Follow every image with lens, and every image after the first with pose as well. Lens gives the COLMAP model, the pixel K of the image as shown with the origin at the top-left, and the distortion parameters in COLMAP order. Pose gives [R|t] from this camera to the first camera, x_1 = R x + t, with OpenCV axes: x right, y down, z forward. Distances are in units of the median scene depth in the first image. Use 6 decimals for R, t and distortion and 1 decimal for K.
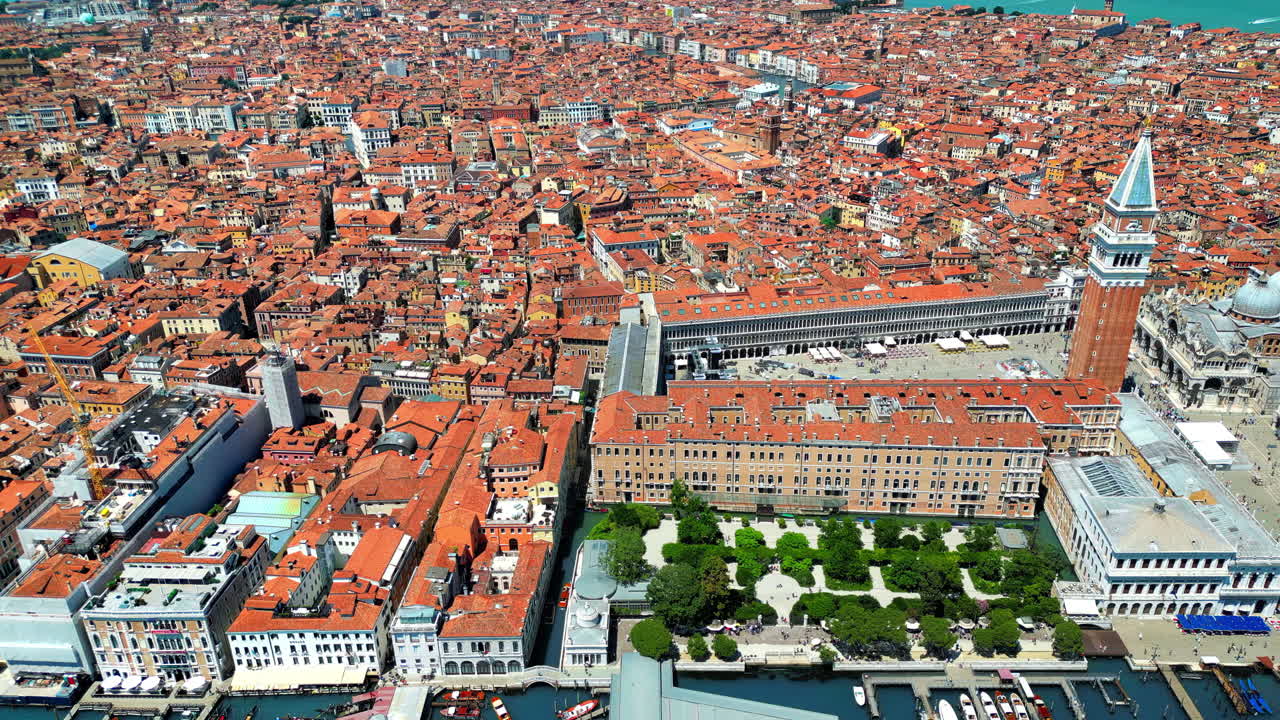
lens RADIAL K [[892.6, 0, 640.0], [0, 892.6, 360.0], [0, 0, 1]] dist [-0.001691, 0.000099]
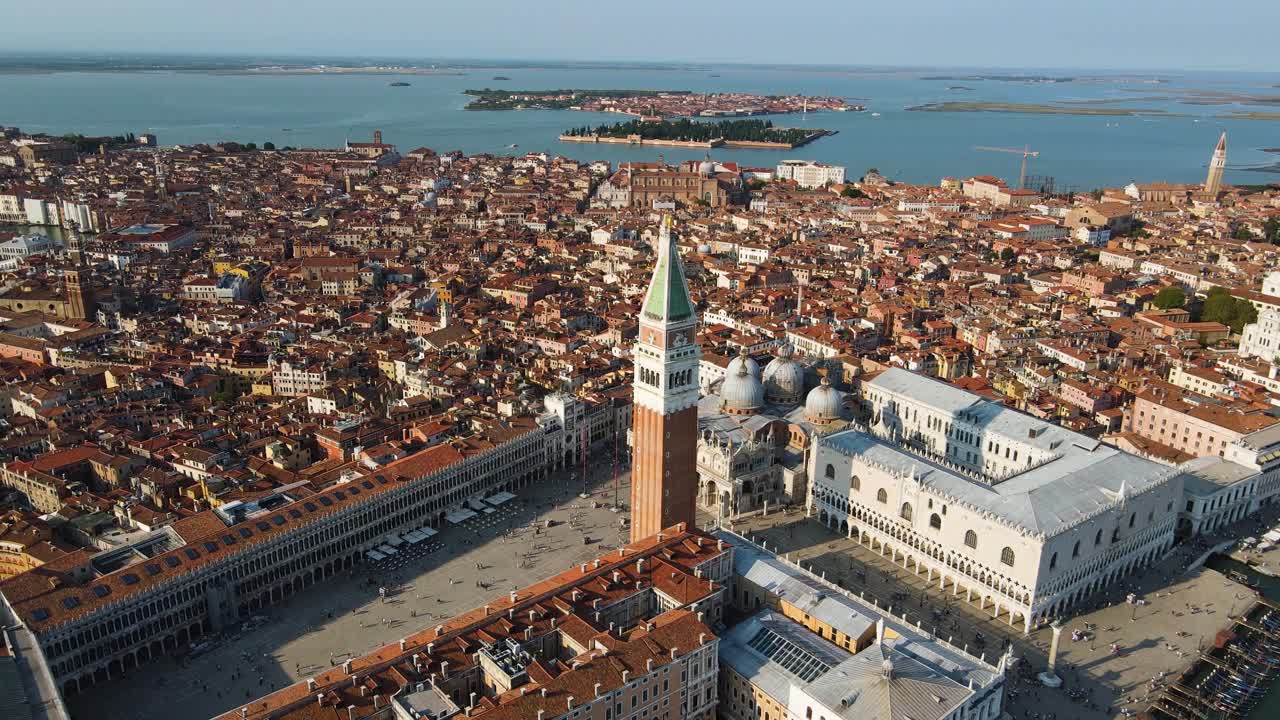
lens RADIAL K [[892.6, 0, 640.0], [0, 892.6, 360.0], [0, 0, 1]] dist [-0.001691, 0.000099]
pose [[0.729043, -0.185668, 0.658804, -0.028025], [0.275438, 0.960716, -0.034050, -0.062168], [-0.626602, 0.206283, 0.751543, 0.197453]]
